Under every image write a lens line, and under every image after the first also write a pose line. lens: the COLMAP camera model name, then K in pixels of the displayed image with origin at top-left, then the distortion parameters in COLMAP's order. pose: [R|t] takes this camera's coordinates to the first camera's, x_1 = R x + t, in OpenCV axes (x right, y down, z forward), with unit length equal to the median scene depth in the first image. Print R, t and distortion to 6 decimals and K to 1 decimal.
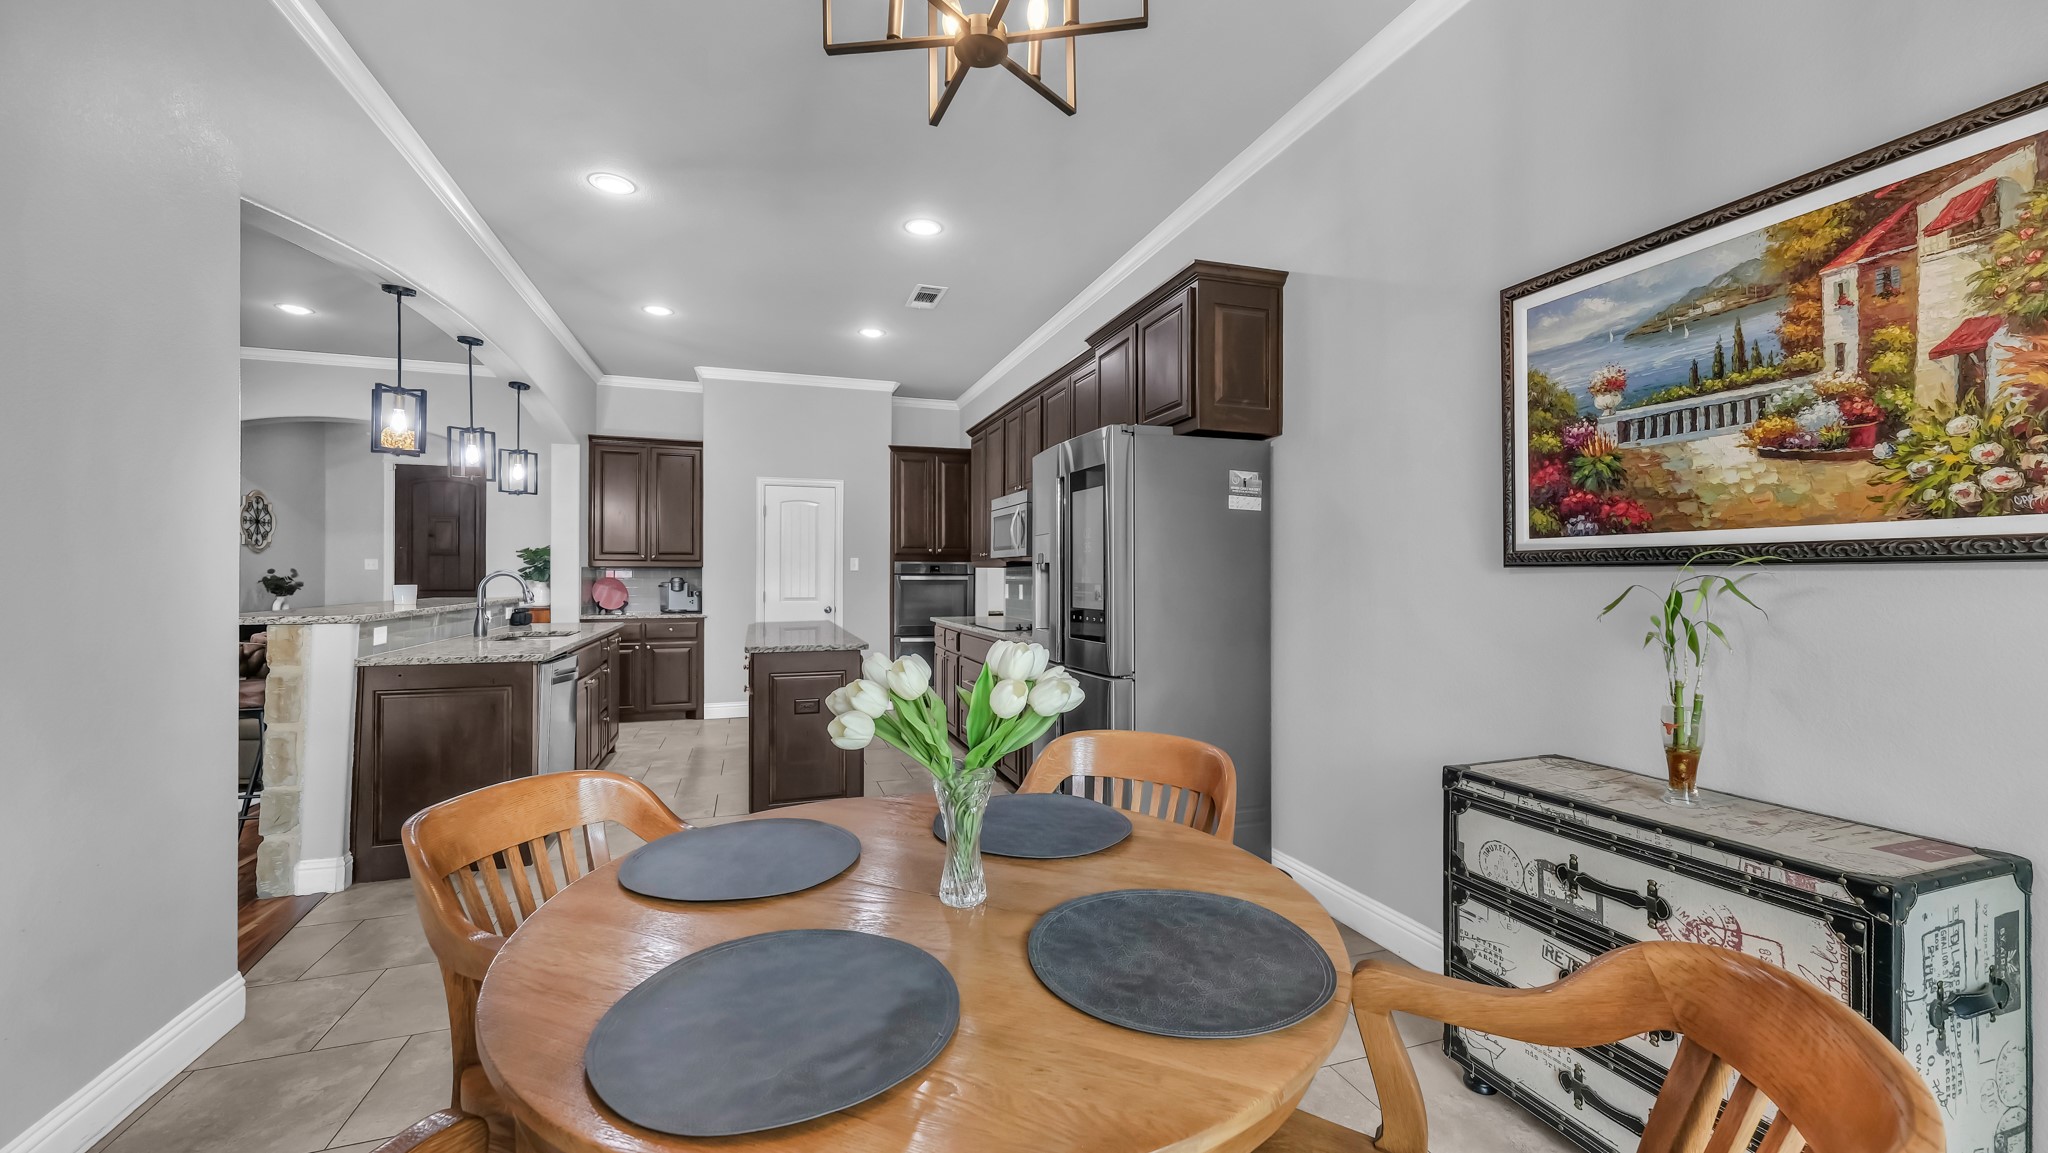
lens RADIAL K [[785.1, 0, 998.4], [0, 785.1, 572.3], [0, 0, 1]] dist [0.014568, 0.000014]
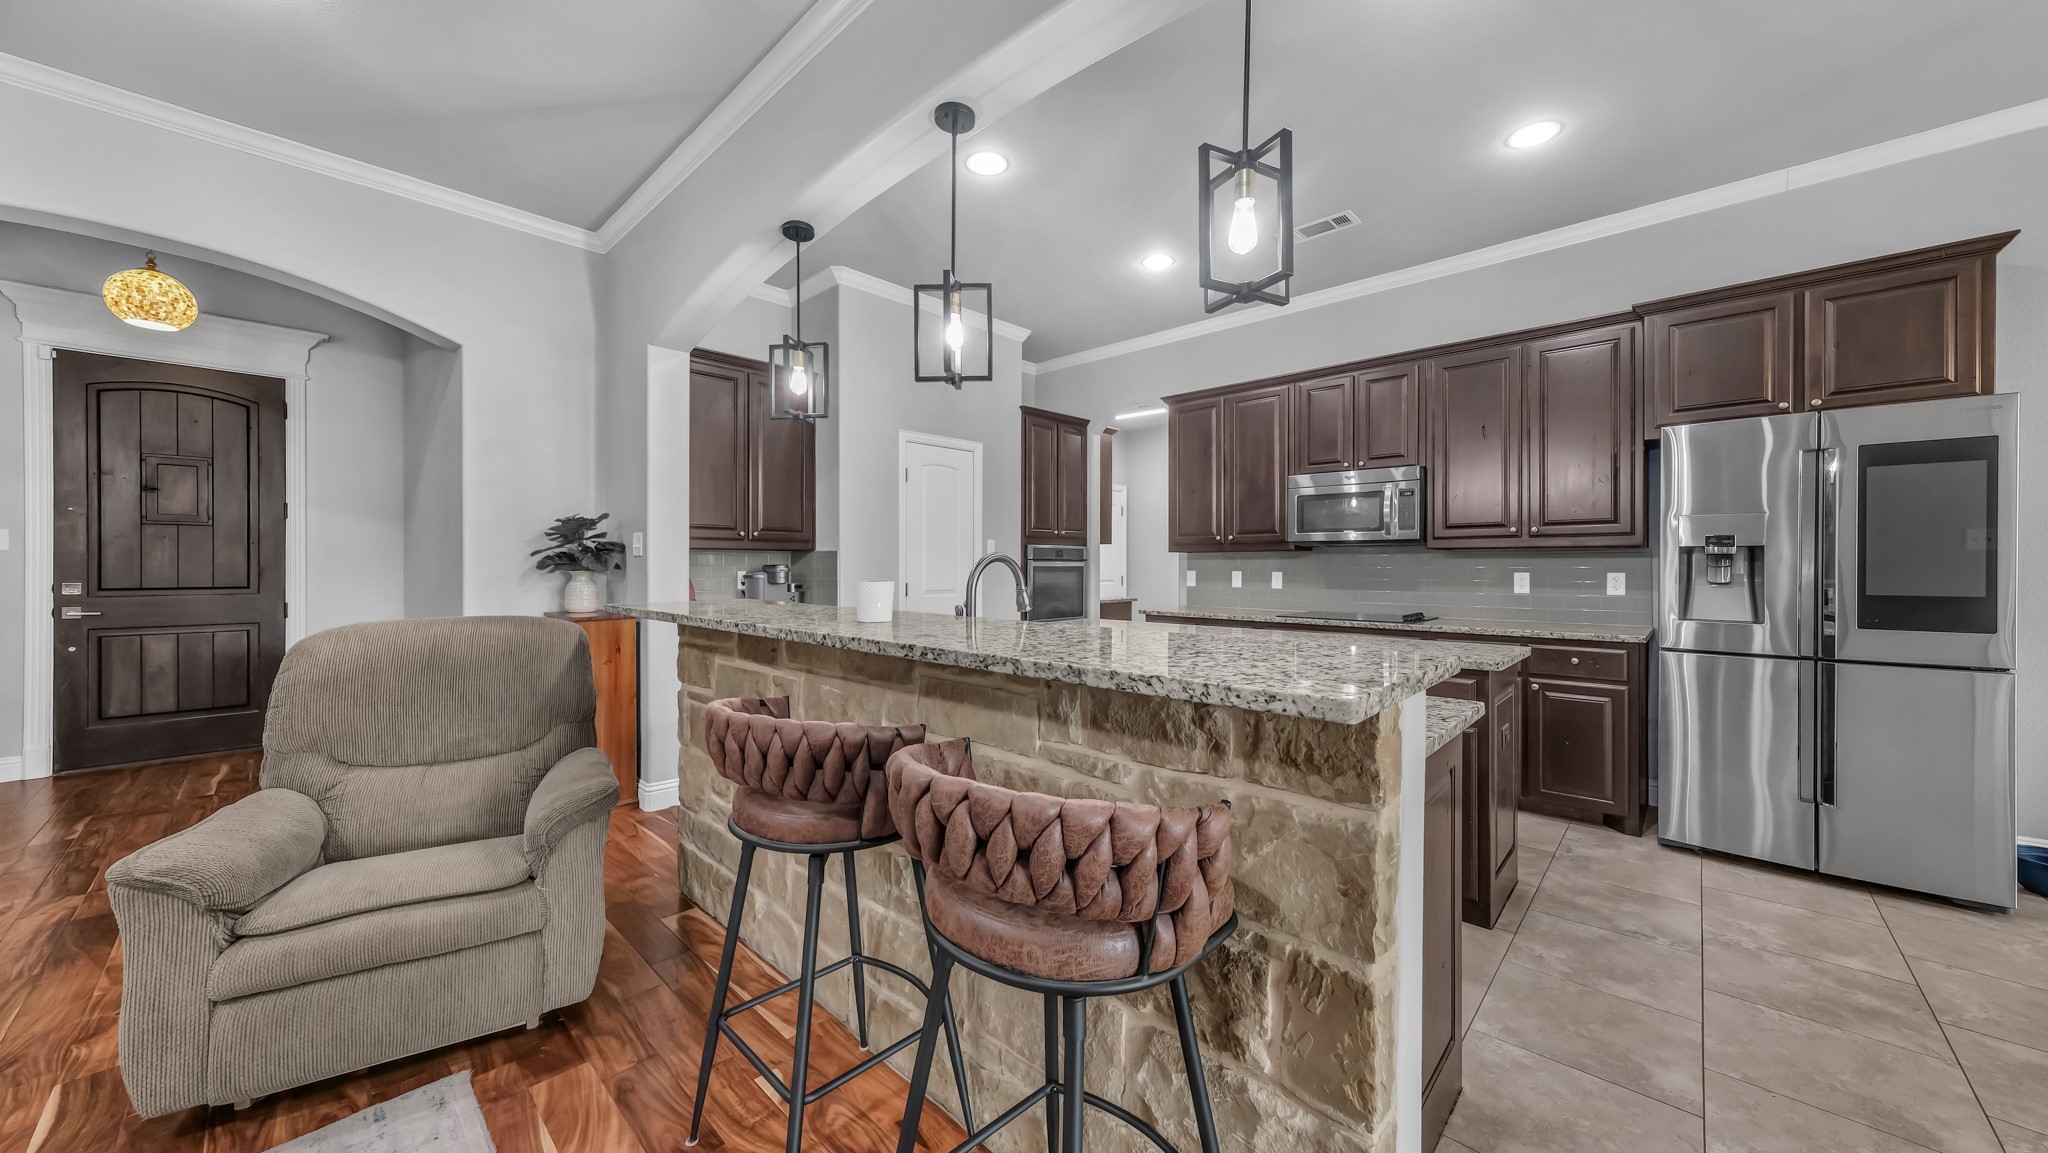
lens RADIAL K [[715.3, 0, 1023.8], [0, 715.3, 566.8], [0, 0, 1]] dist [-0.009913, 0.005379]
pose [[0.878568, -0.005304, 0.477588, -1.092772], [-0.000275, 0.999933, 0.011610, 0.002434], [-0.477618, -0.010331, 0.878507, 0.716755]]
